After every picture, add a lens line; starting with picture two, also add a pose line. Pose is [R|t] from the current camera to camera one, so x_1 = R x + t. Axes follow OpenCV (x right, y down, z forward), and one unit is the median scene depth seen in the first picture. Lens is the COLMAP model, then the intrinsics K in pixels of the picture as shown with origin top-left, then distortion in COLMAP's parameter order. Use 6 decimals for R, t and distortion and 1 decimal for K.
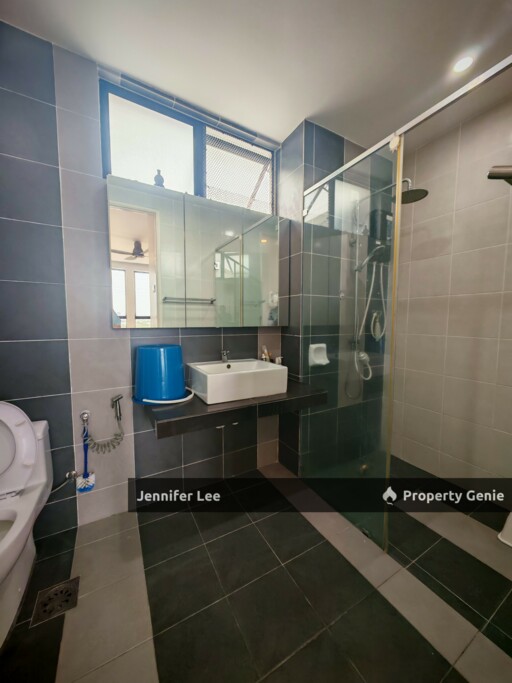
lens RADIAL K [[256.5, 0, 256.9], [0, 256.5, 340.2], [0, 0, 1]] dist [0.007922, -0.000400]
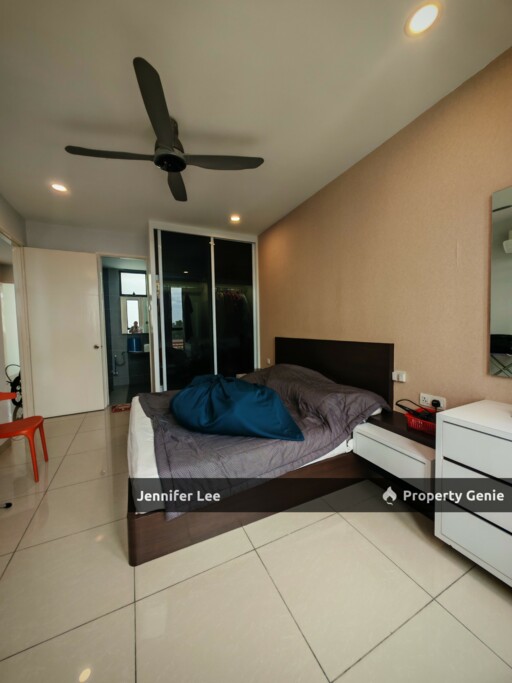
lens RADIAL K [[256.5, 0, 256.0], [0, 256.5, 341.6], [0, 0, 1]] dist [0.007922, -0.000400]
pose [[0.997844, -0.023518, -0.061274, 1.384975], [0.022208, 0.999512, -0.021974, 0.164879], [0.061761, 0.020566, 0.997879, -2.249147]]
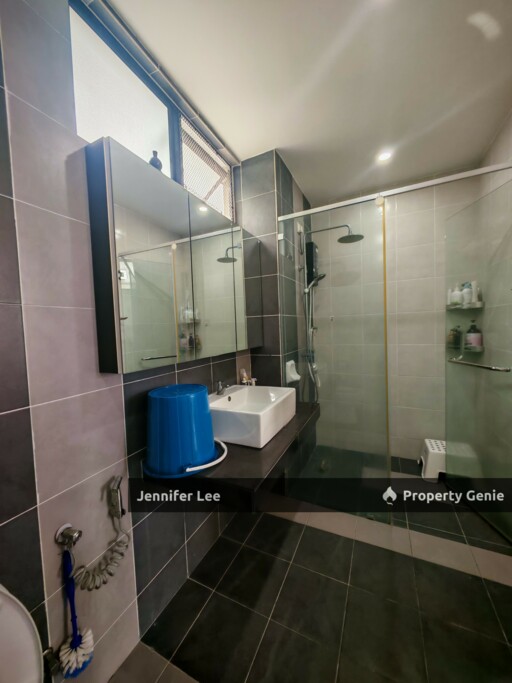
lens RADIAL K [[256.5, 0, 256.6], [0, 256.5, 340.2], [0, 0, 1]] dist [0.007922, -0.000400]
pose [[0.821955, -0.062637, 0.566098, -0.509880], [0.086549, 0.996128, -0.015447, -0.072967], [-0.562938, 0.061692, 0.824193, 0.222437]]
